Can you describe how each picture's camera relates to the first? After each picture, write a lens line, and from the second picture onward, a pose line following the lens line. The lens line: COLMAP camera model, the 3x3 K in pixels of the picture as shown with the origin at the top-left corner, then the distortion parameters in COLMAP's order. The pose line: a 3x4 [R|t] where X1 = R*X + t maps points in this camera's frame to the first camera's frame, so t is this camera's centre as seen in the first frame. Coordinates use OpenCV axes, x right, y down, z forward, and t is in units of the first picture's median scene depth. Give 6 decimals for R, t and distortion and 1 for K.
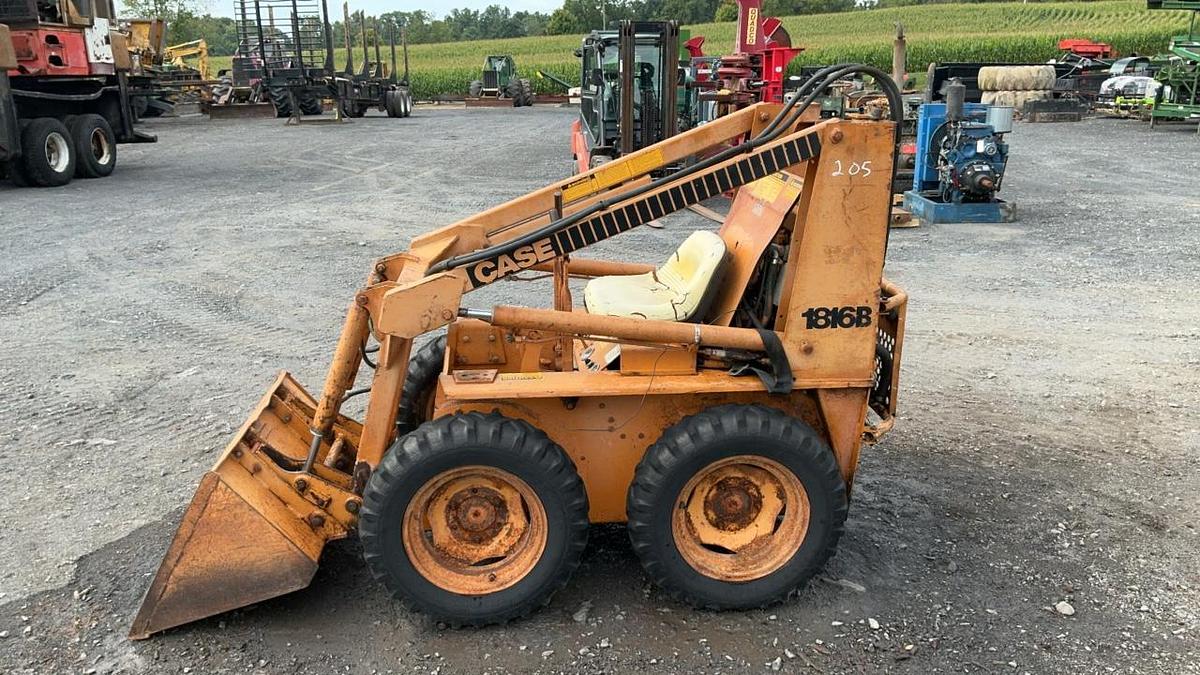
lens RADIAL K [[955.7, 0, 595.2], [0, 955.7, 340.2], [0, 0, 1]] dist [0.097759, -0.168929]
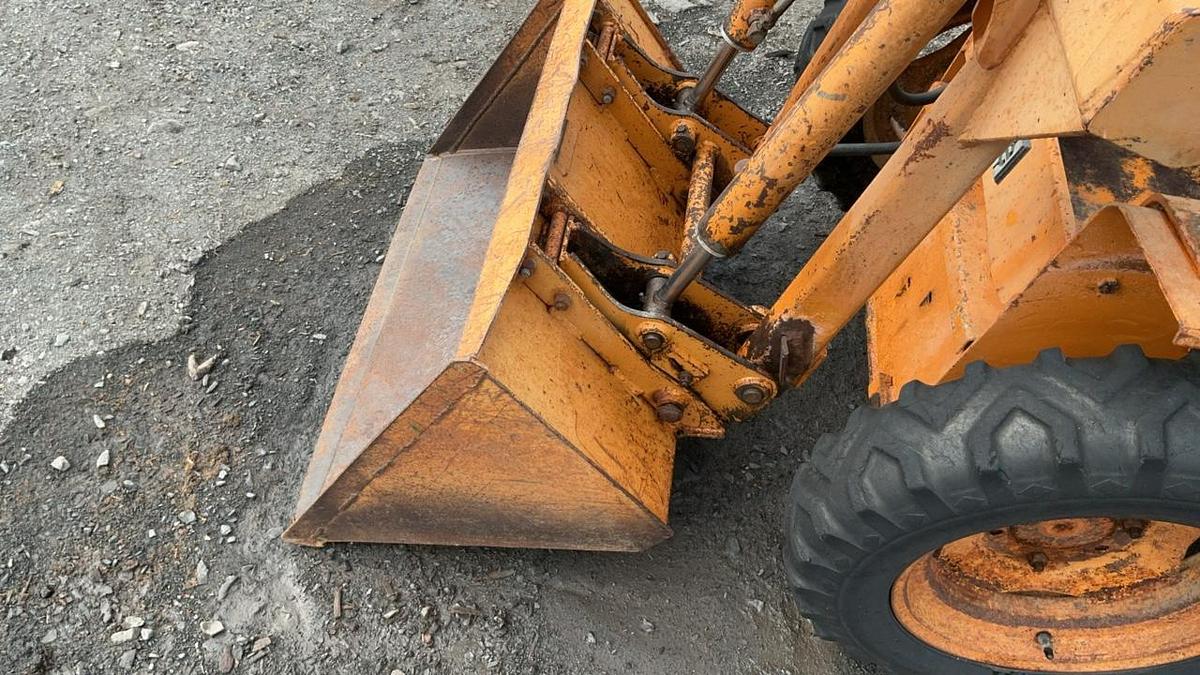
lens RADIAL K [[950.0, 0, 600.1], [0, 950.0, 339.9], [0, 0, 1]] dist [0.131433, -0.263120]
pose [[0.970292, 0.227641, -0.081938, -0.293431], [-0.142046, 0.810165, 0.568732, -0.087233], [0.195850, -0.540197, 0.818431, 0.652136]]
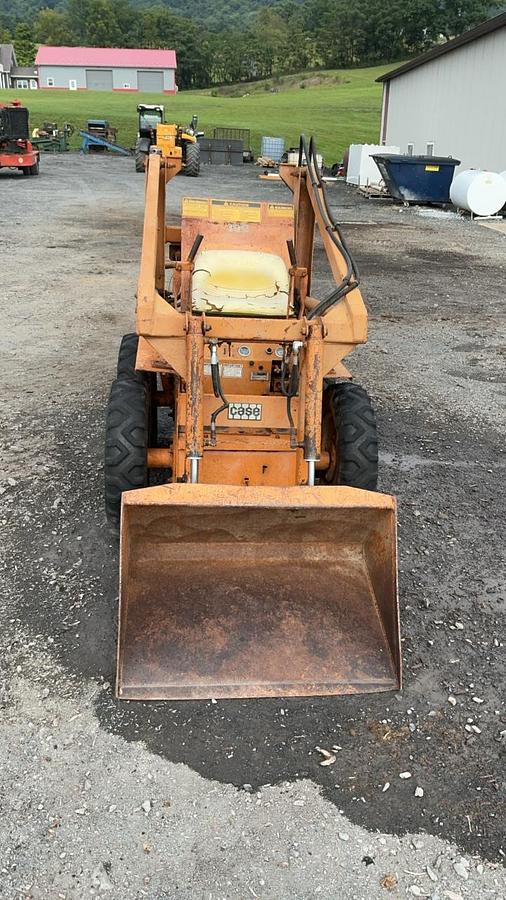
lens RADIAL K [[712.5, 0, 253.0], [0, 712.5, 450.0], [0, 0, 1]] dist [0.131433, -0.263120]
pose [[-0.017442, -0.385161, 0.922684, -1.081437], [0.229513, 0.896641, 0.378629, -0.260304], [-0.973149, 0.218372, 0.072760, 1.011976]]
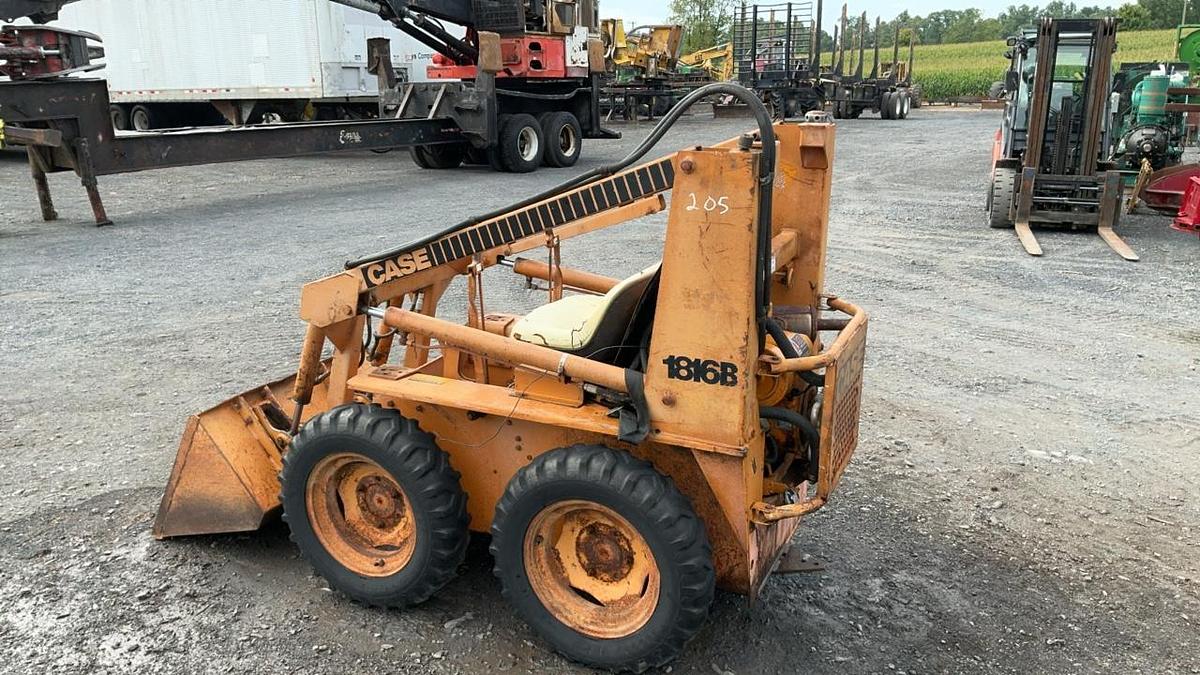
lens RADIAL K [[950.0, 0, 600.1], [0, 950.0, 339.9], [0, 0, 1]] dist [0.131433, -0.263120]
pose [[0.861376, 0.142355, -0.487614, 0.563547], [-0.142208, 0.989124, 0.037555, -0.067381], [0.487657, 0.036993, 0.872251, 0.184216]]
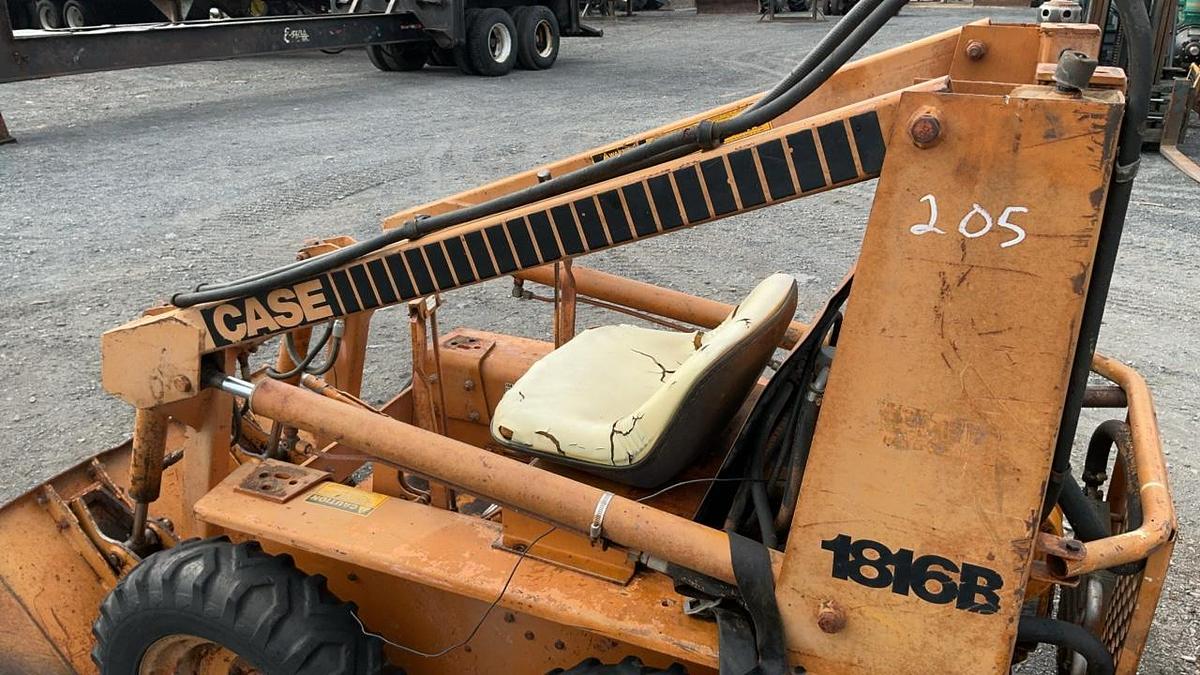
lens RADIAL K [[951.2, 0, 600.0], [0, 951.2, 337.5], [0, 0, 1]] dist [0.083545, -0.152872]
pose [[0.875311, 0.182614, -0.447753, 0.285304], [-0.138123, 0.981793, 0.130404, -0.147721], [0.463414, -0.052299, 0.884597, 0.556781]]
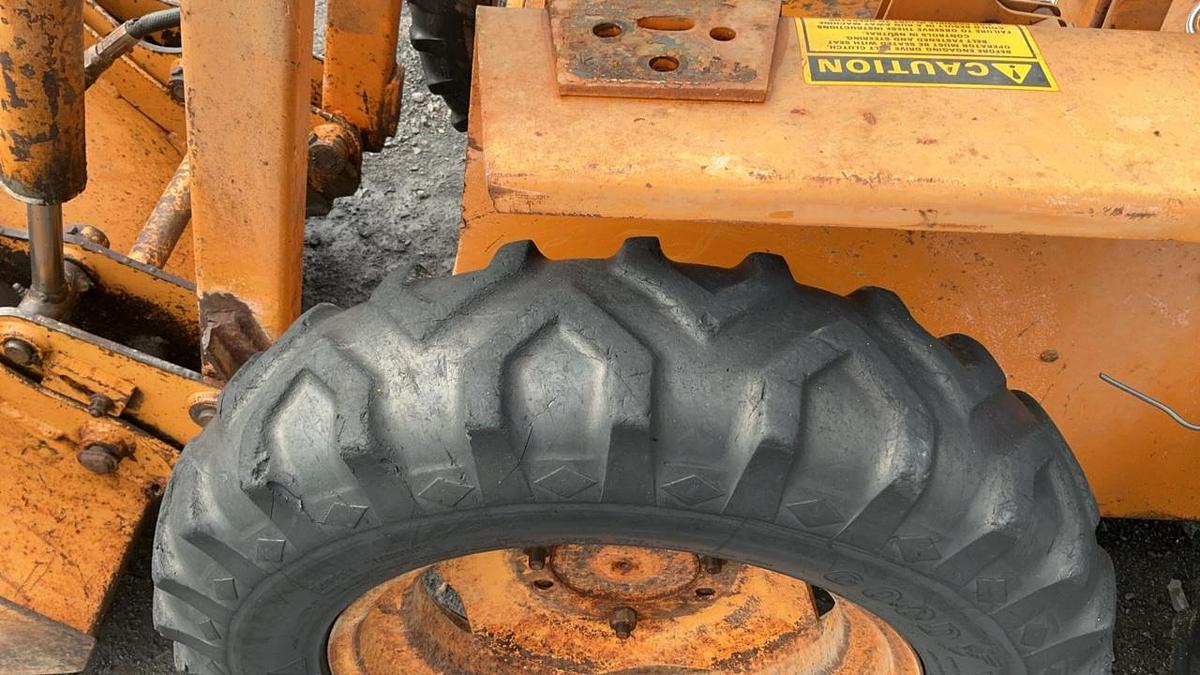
lens RADIAL K [[951.2, 0, 600.0], [0, 951.2, 337.5], [0, 0, 1]] dist [0.083545, -0.152872]
pose [[0.988302, 0.115782, -0.099263, -0.109077], [-0.050248, 0.861740, 0.504856, -0.004667], [0.143992, -0.493962, 0.857478, 0.786647]]
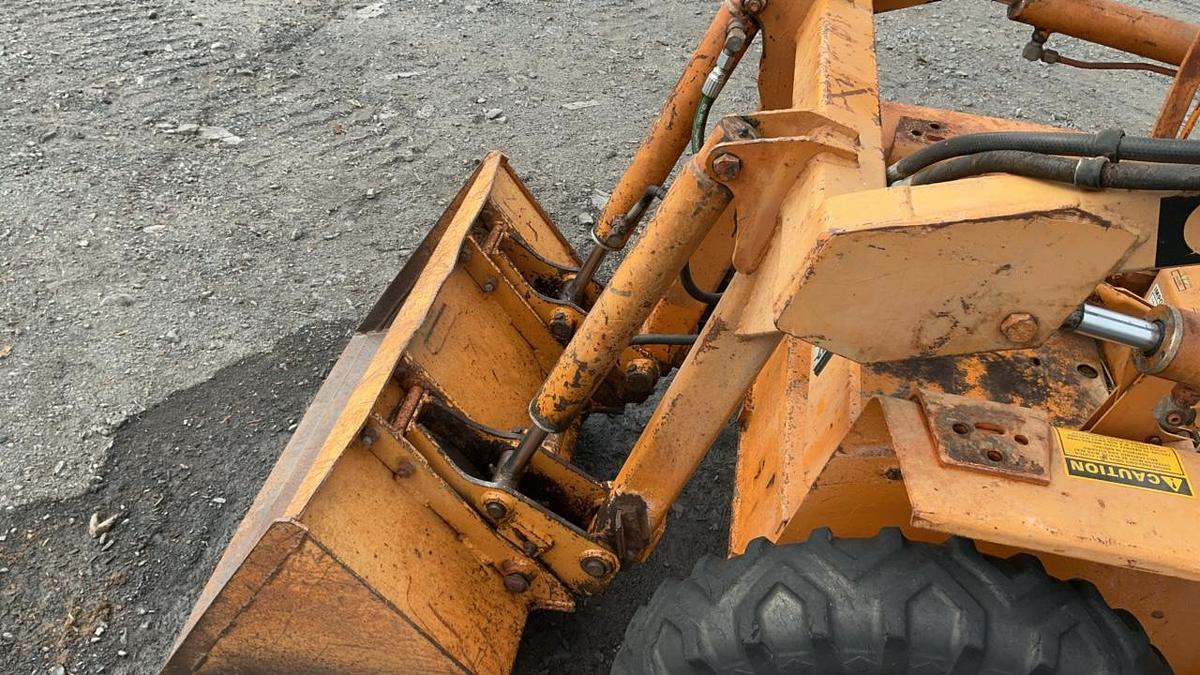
lens RADIAL K [[950.0, 0, 600.1], [0, 950.0, 339.9], [0, 0, 1]] dist [0.131433, -0.263120]
pose [[0.959758, 0.239549, -0.146565, -0.212087], [-0.161802, 0.898258, 0.408599, -0.111784], [0.229533, -0.368442, 0.900869, 0.640711]]
